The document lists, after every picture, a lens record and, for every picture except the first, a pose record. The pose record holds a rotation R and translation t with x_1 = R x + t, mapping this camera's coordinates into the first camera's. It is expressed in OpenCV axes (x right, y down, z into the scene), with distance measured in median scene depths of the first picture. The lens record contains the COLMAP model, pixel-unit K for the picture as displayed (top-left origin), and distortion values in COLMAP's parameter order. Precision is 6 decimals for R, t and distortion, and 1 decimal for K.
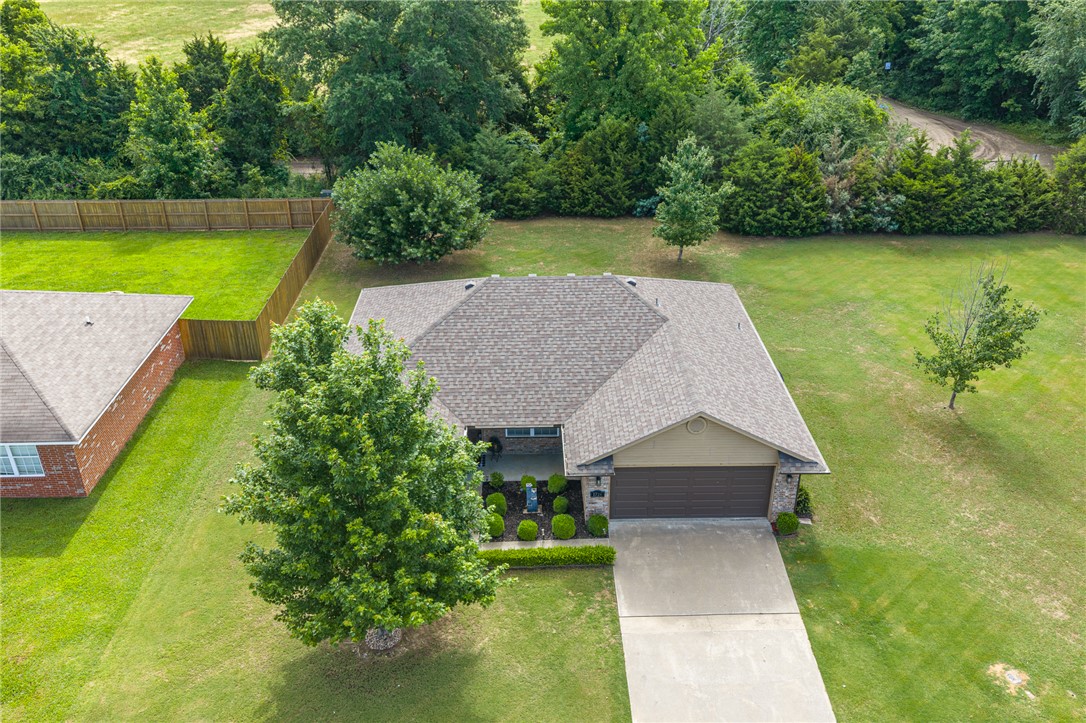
lens RADIAL K [[897.8, 0, 546.9], [0, 897.8, 361.2], [0, 0, 1]] dist [0.024414, -0.043068]
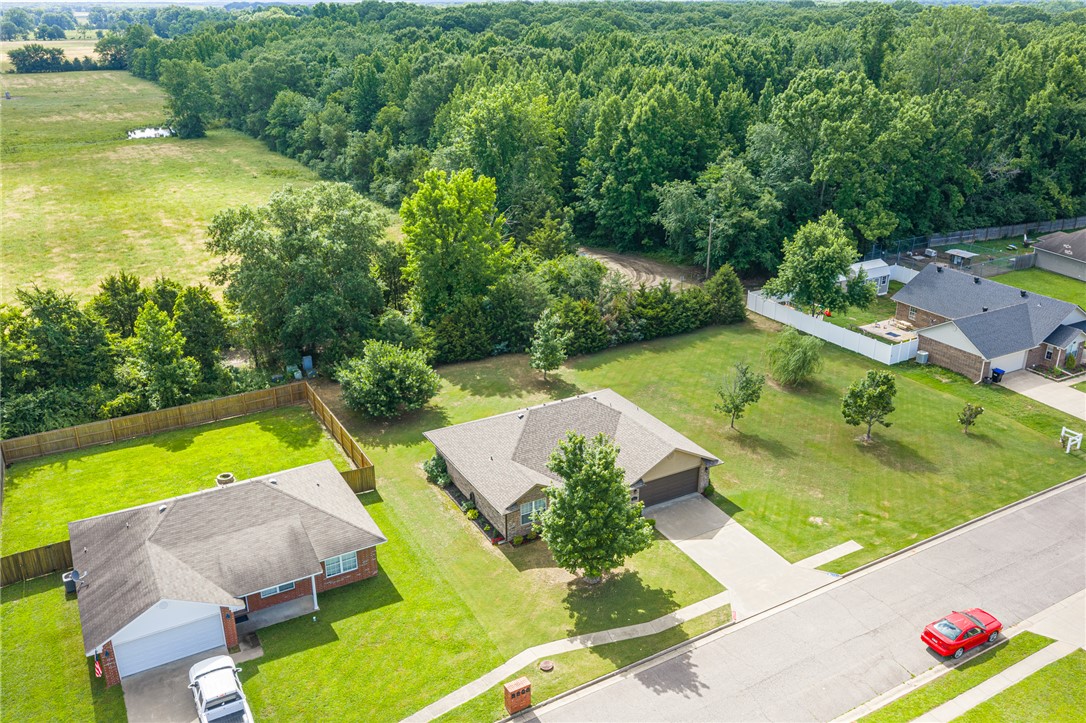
lens RADIAL K [[897.8, 0, 546.9], [0, 897.8, 361.2], [0, 0, 1]] dist [0.024414, -0.043068]
pose [[0.883159, -0.176746, 0.434502, -0.565816], [0.219943, 0.974191, -0.050773, -0.060489], [-0.414314, 0.140406, 0.899239, -0.494894]]
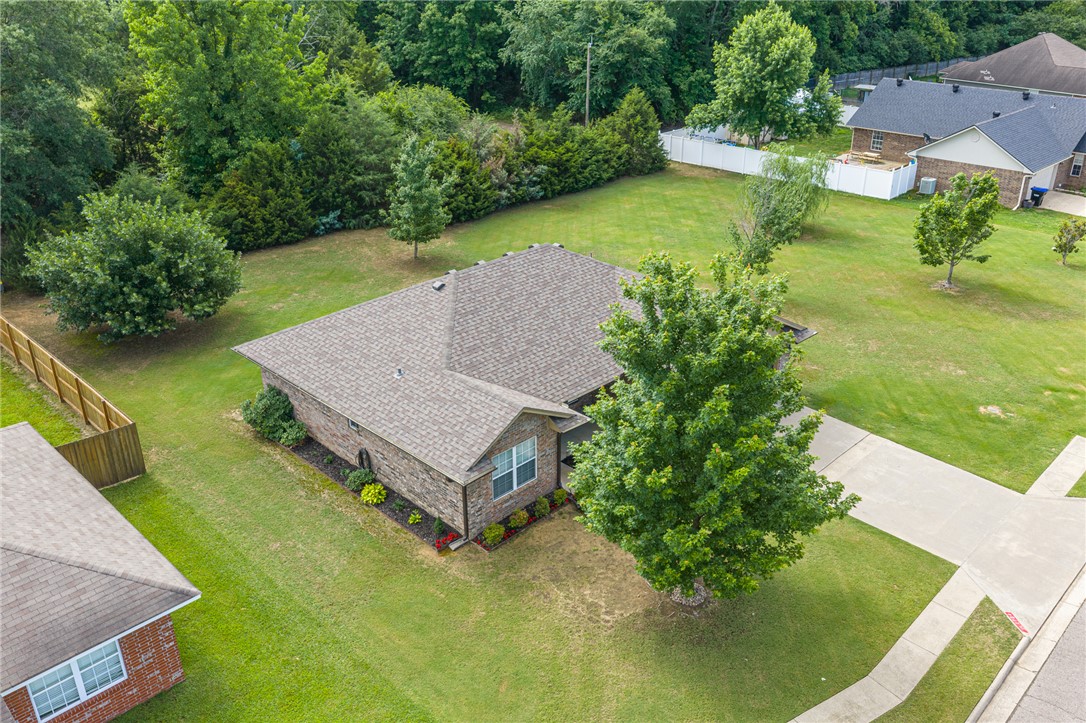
lens RADIAL K [[897.8, 0, 546.9], [0, 897.8, 361.2], [0, 0, 1]] dist [0.024414, -0.043068]
pose [[0.720678, -0.294315, 0.627696, -0.418695], [0.323947, 0.943450, 0.070433, -0.026990], [-0.612929, 0.152580, 0.775266, 0.145509]]
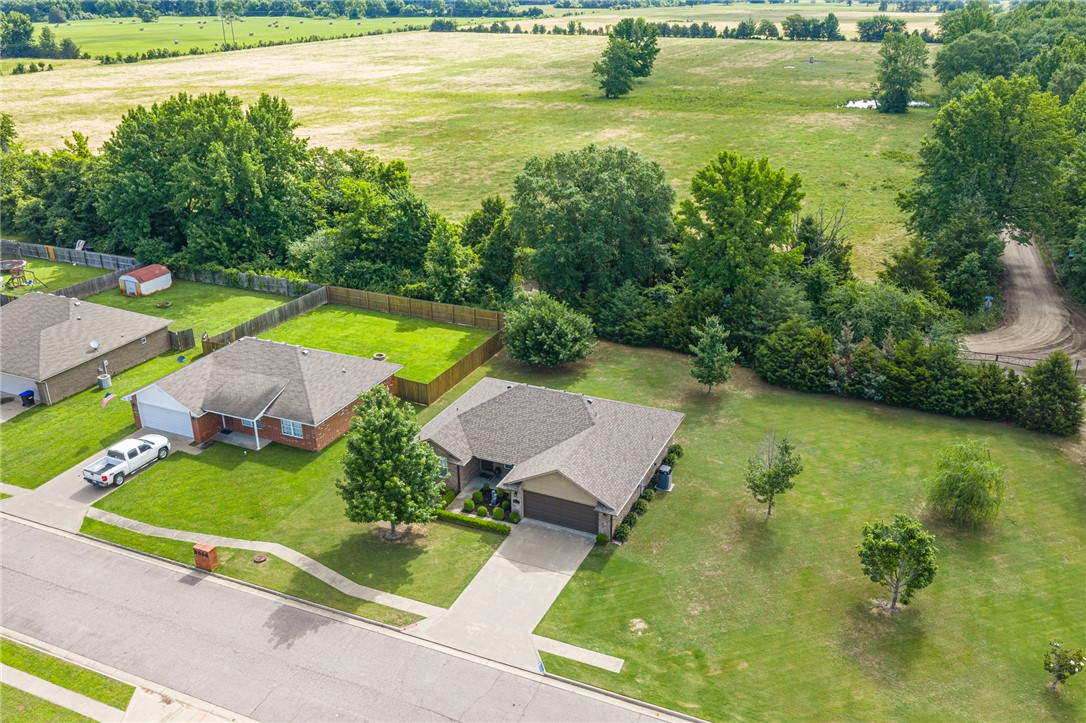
lens RADIAL K [[897.8, 0, 546.9], [0, 897.8, 361.2], [0, 0, 1]] dist [0.024414, -0.043068]
pose [[0.903409, 0.167821, -0.394573, 0.489366], [-0.198038, 0.979502, -0.036821, -0.056323], [0.380306, 0.111405, 0.918126, -0.483846]]
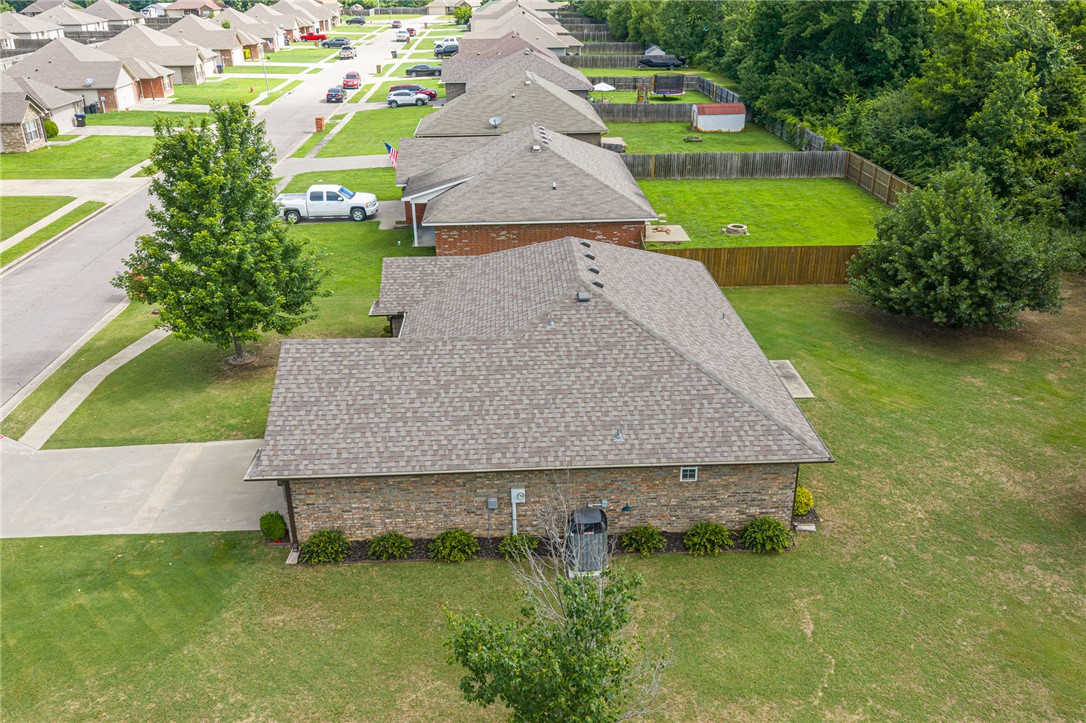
lens RADIAL K [[897.8, 0, 546.9], [0, 897.8, 361.2], [0, 0, 1]] dist [0.024414, -0.043068]
pose [[0.019980, 0.405756, -0.913763, 0.560473], [-0.454672, 0.817659, 0.353139, -0.205208], [0.890435, 0.408407, 0.200823, 0.571932]]
